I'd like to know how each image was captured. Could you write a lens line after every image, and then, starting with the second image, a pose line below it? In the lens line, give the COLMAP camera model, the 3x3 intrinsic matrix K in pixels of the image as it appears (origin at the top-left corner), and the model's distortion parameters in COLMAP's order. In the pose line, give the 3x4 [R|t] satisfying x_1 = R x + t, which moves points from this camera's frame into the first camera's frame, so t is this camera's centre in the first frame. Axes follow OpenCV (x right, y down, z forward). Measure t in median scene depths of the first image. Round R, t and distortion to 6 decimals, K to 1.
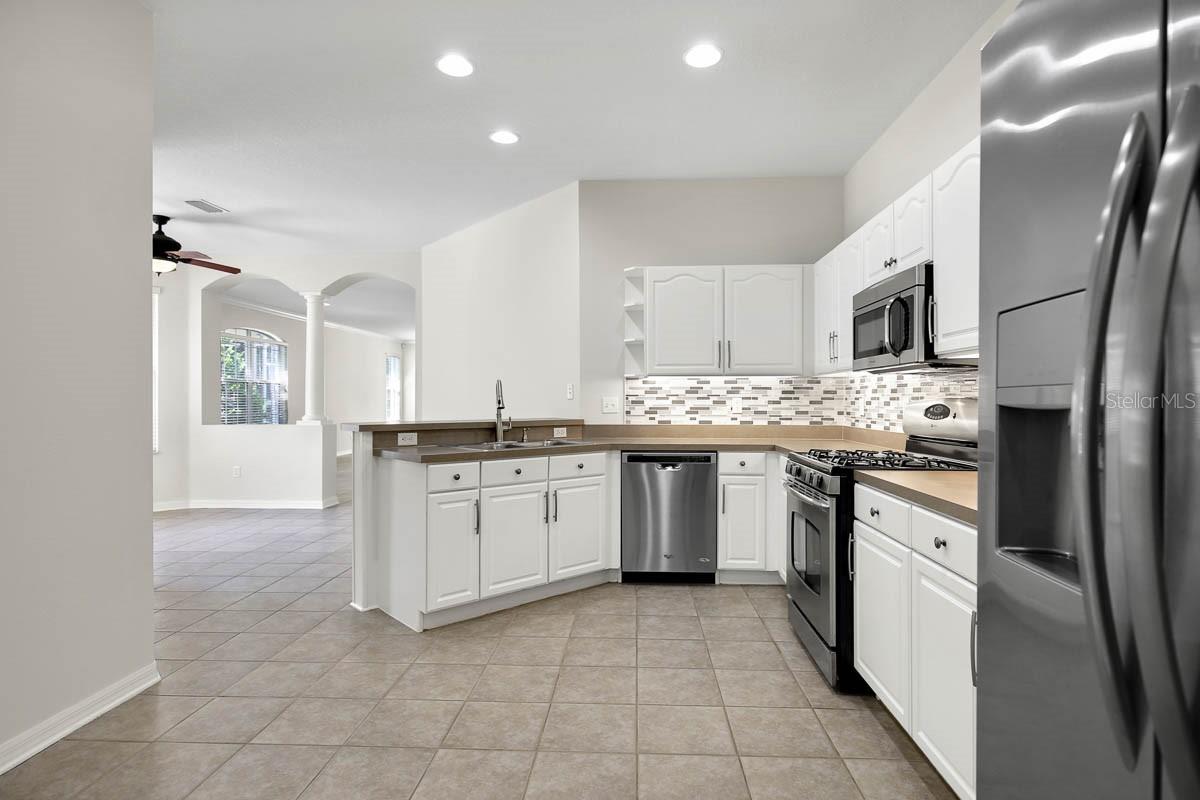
lens RADIAL K [[620.8, 0, 601.6], [0, 620.8, 397.6], [0, 0, 1]] dist [-0.019980, 0.004208]
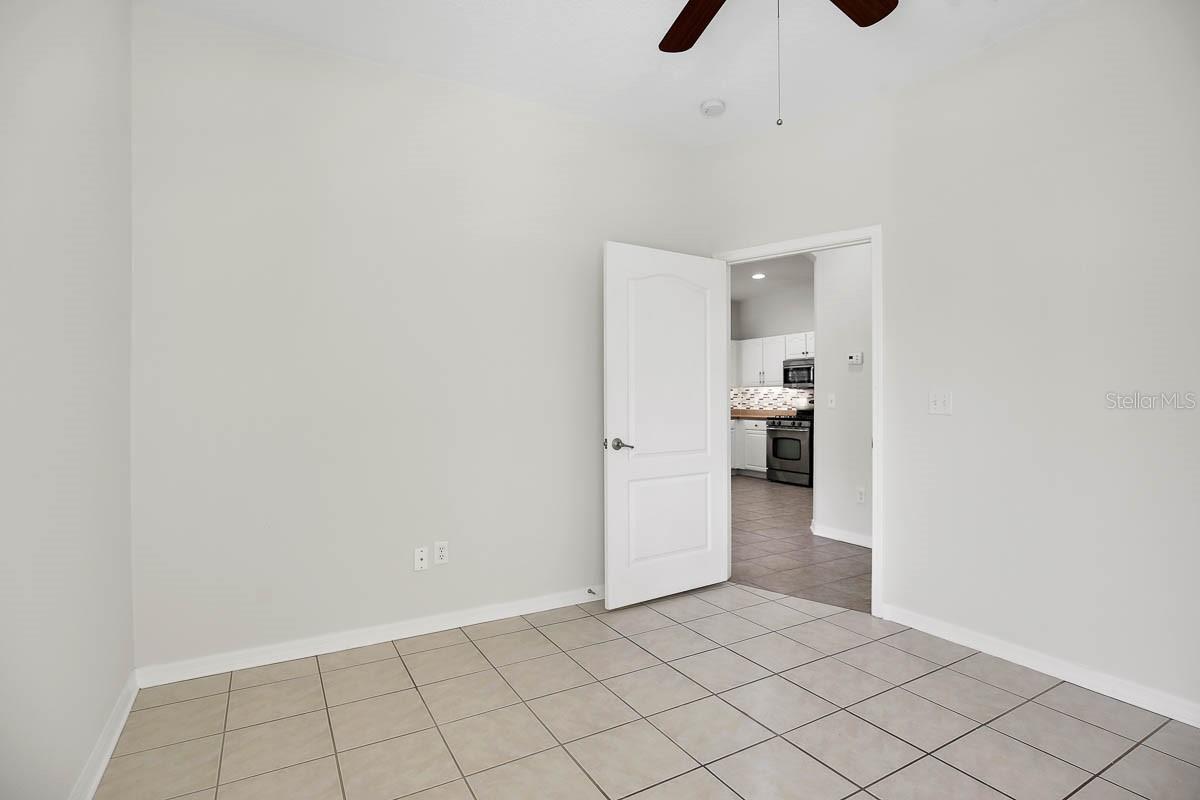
lens RADIAL K [[588.8, 0, 603.5], [0, 588.8, 396.9], [0, 0, 1]] dist [0.000864, -0.001163]
pose [[0.844709, 0.004611, 0.535206, -1.391038], [-0.005387, 0.999985, -0.000114, 0.003039], [-0.535198, -0.002787, 0.844722, -0.668815]]
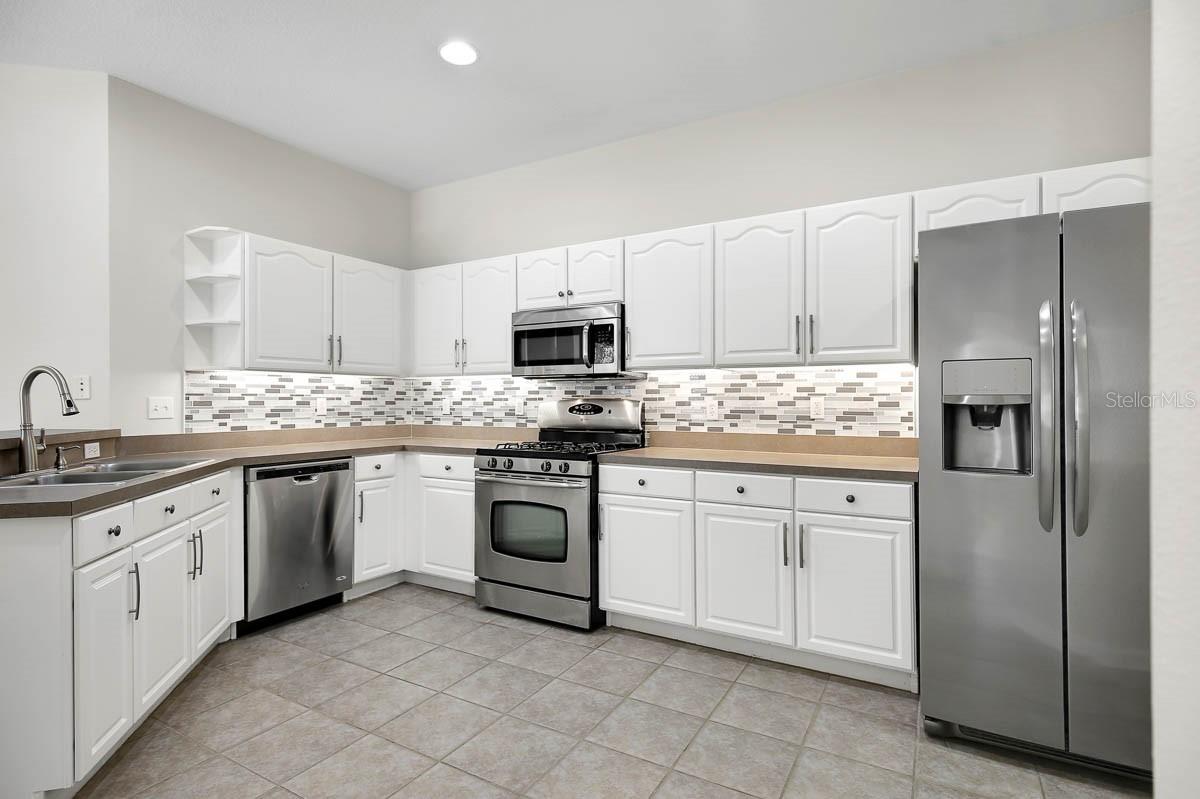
lens RADIAL K [[588.8, 0, 610.0], [0, 588.8, 397.9], [0, 0, 1]] dist [0.000864, -0.001163]
pose [[0.450715, 0.003915, 0.892659, -0.418747], [-0.003314, 0.999991, -0.002713, 0.001092], [-0.892662, -0.001735, 0.450724, 0.262329]]
